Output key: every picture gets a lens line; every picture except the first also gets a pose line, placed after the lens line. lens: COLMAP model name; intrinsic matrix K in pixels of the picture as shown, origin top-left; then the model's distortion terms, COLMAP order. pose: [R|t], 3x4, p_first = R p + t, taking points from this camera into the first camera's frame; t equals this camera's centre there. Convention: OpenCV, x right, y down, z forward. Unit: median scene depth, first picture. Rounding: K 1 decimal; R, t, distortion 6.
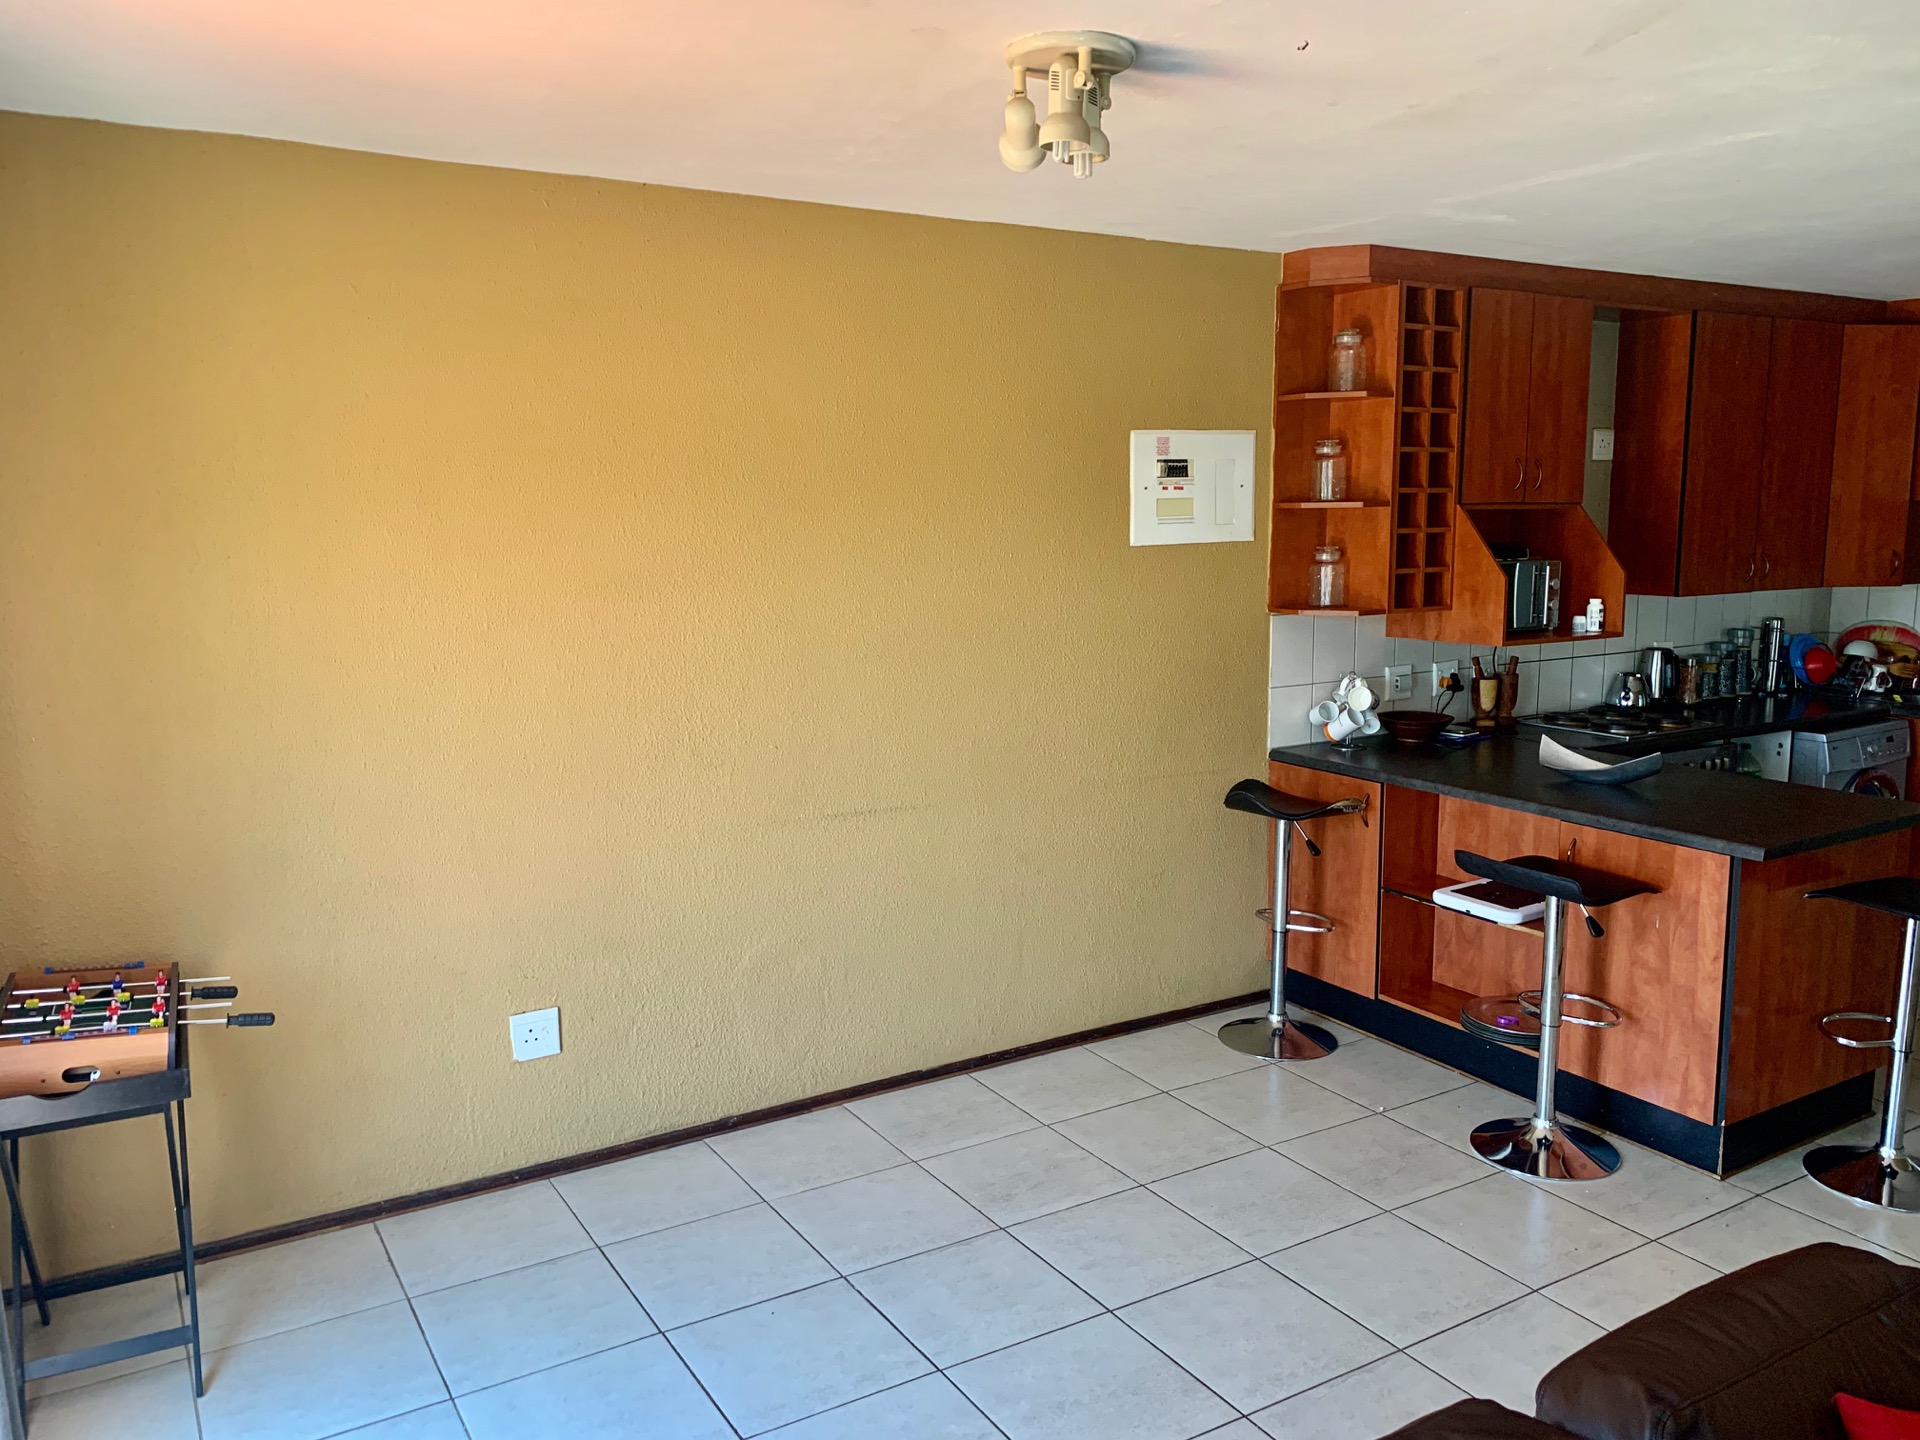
lens RADIAL K [[1458.1, 0, 966.2], [0, 1458.1, 708.7], [0, 0, 1]] dist [0.046638, -0.061316]
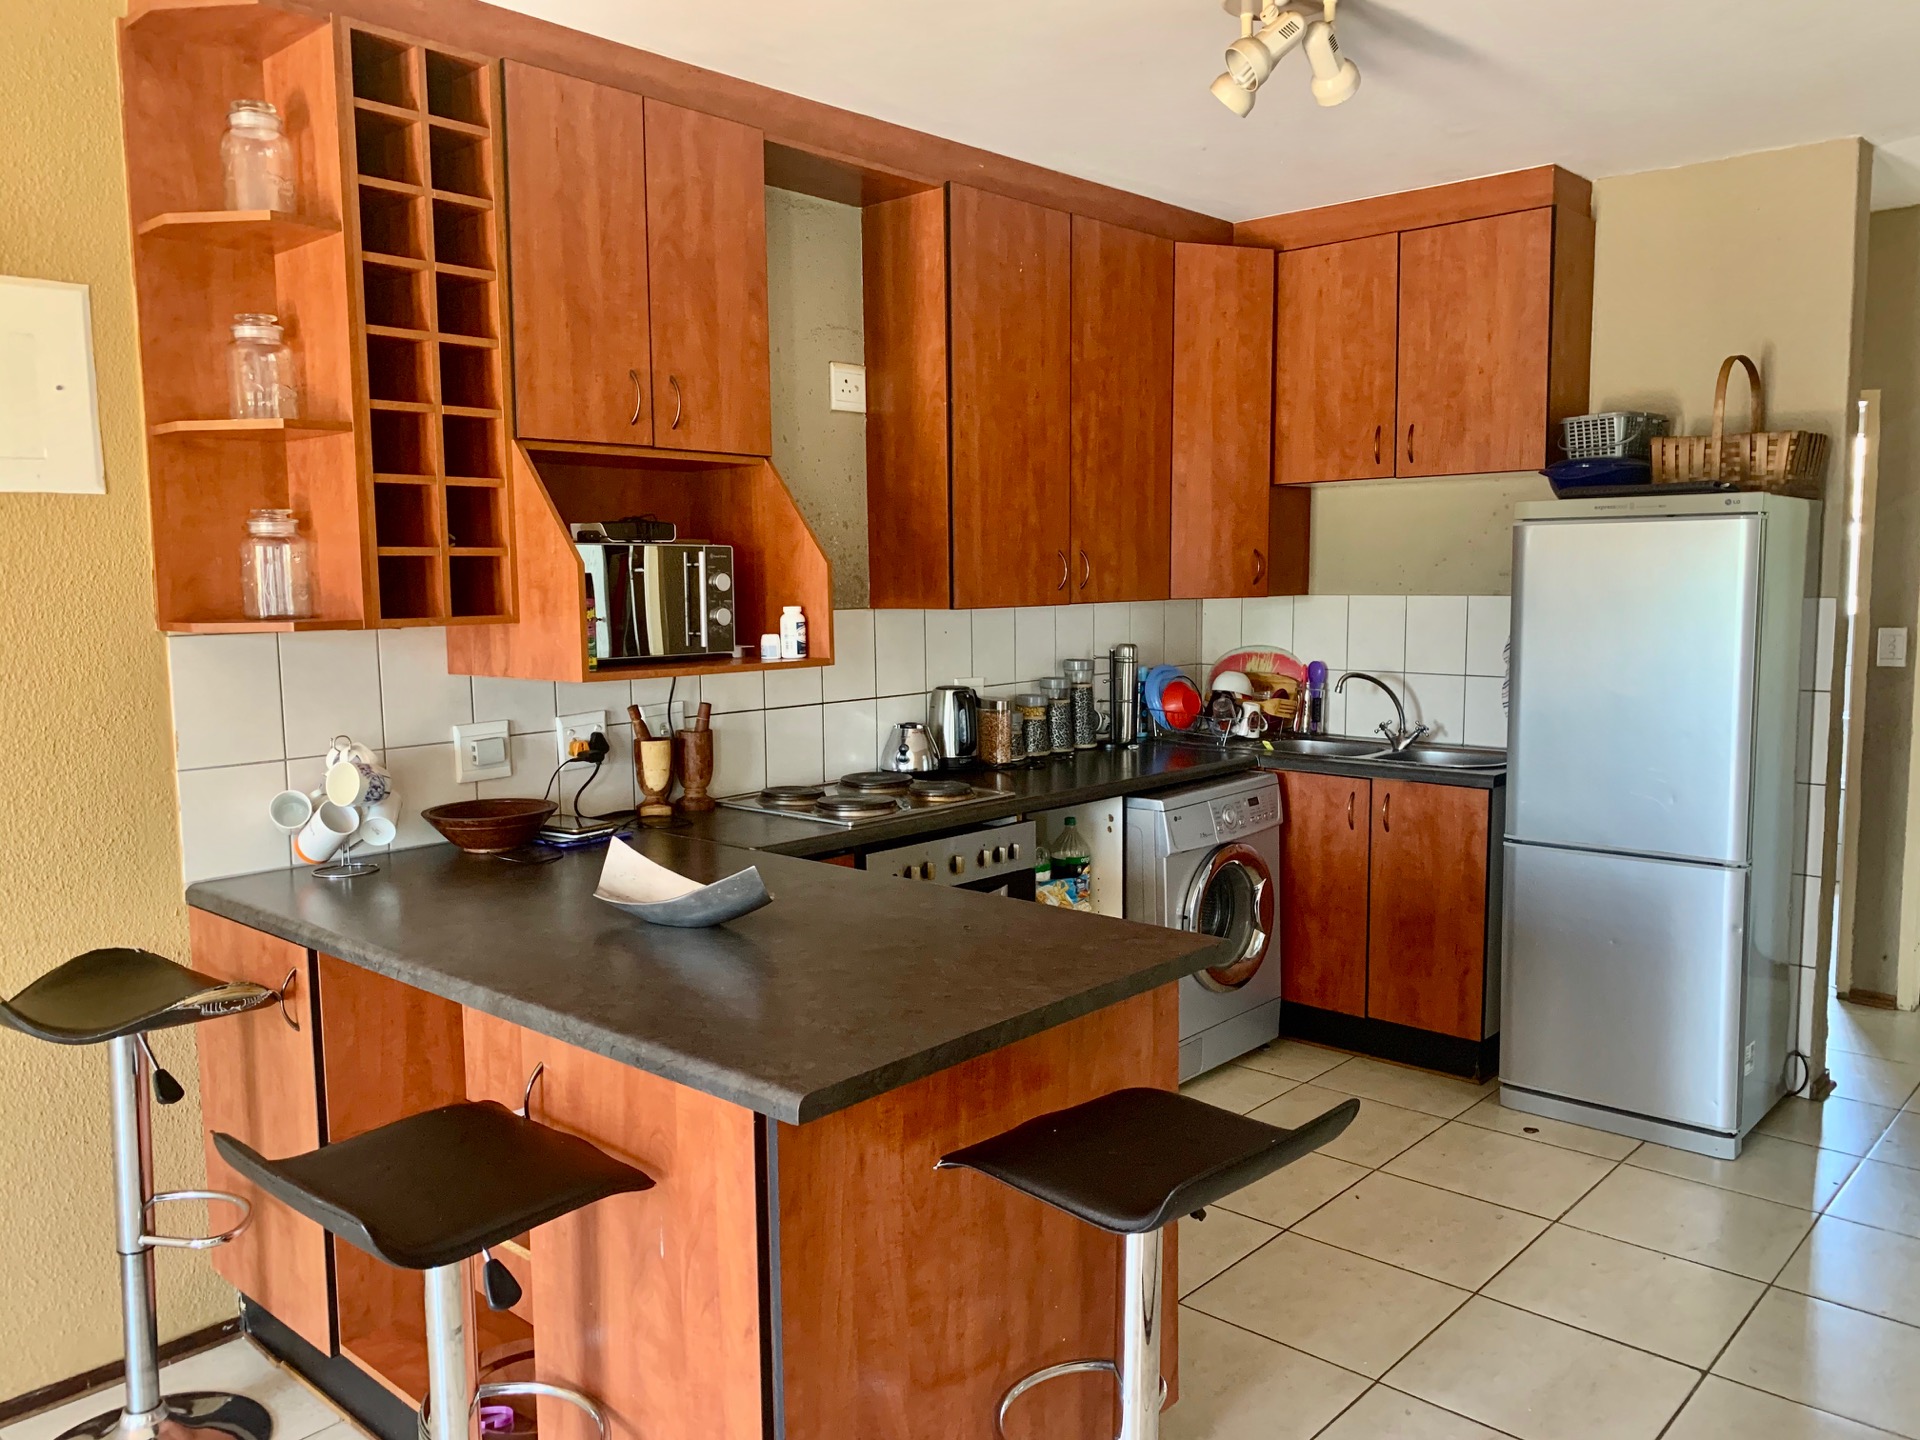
lens RADIAL K [[1454.5, 0, 964.8], [0, 1454.5, 721.0], [0, 0, 1]] dist [0.058218, -0.084910]
pose [[0.960332, -0.033631, 0.276824, 0.349958], [0.044772, 0.998418, -0.034022, -0.001262], [-0.275241, 0.045066, 0.960318, 0.411206]]
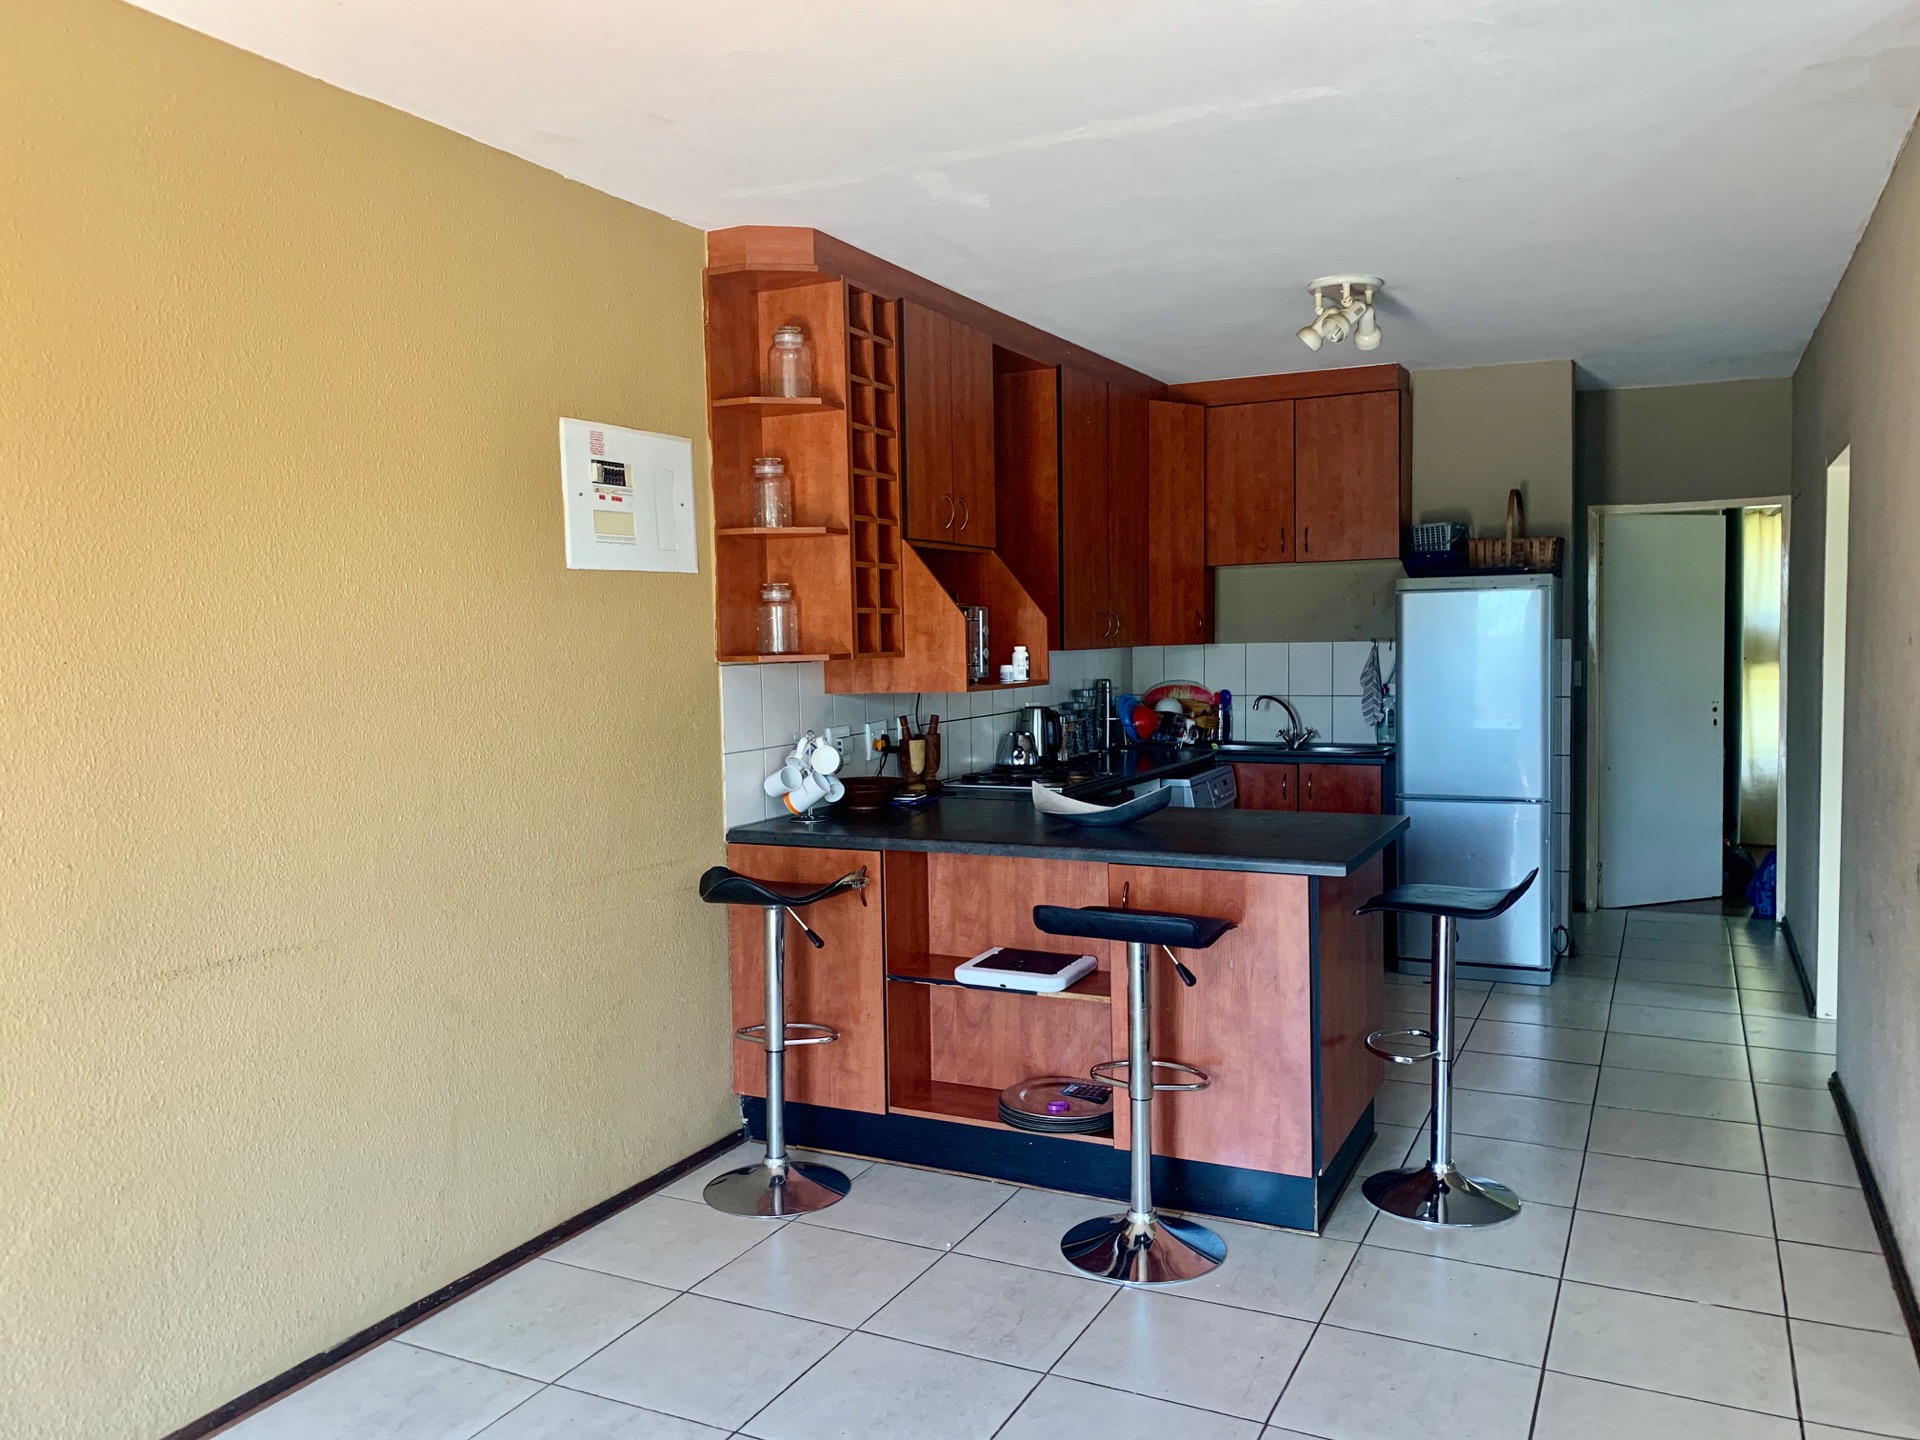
lens RADIAL K [[1447.5, 0, 960.0], [0, 1447.5, 720.0], [0, 0, 1]] dist [0.133009, -0.308215]
pose [[0.844283, -0.041244, 0.534309, -0.117503], [0.088615, 0.994053, -0.063291, 0.030928], [-0.528521, 0.100783, 0.842917, 0.248948]]
